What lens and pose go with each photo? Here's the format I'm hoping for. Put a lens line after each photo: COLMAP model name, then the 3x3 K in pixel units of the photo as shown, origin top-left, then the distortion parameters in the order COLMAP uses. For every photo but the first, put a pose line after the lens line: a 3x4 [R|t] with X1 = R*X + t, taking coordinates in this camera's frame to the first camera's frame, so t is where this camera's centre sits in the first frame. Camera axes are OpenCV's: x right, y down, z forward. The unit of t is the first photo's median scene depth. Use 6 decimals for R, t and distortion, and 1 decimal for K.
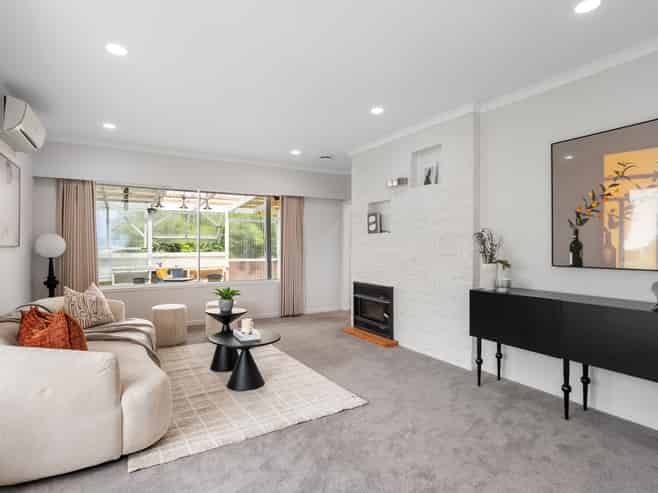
lens RADIAL K [[367.6, 0, 325.7], [0, 367.6, 247.1], [0, 0, 1]] dist [-0.027482, 0.014053]
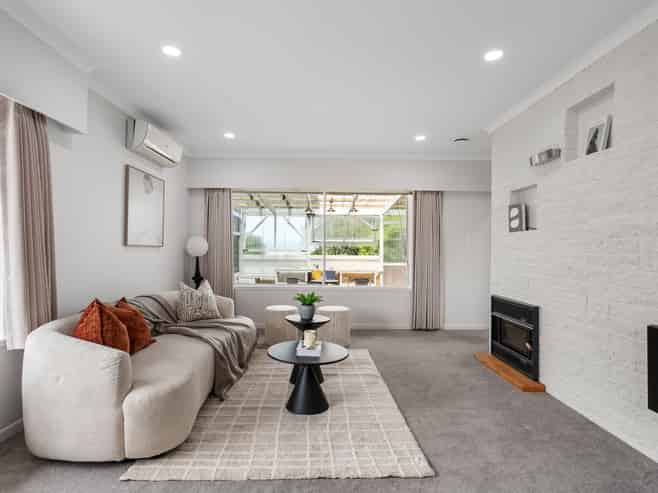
lens RADIAL K [[367.6, 0, 310.1], [0, 367.6, 249.6], [0, 0, 1]] dist [-0.027482, 0.014053]
pose [[0.865597, 0.008102, -0.500676, 0.152338], [-0.011008, 0.999935, -0.002851, 0.005919], [0.500621, 0.007980, 0.865630, 0.177722]]
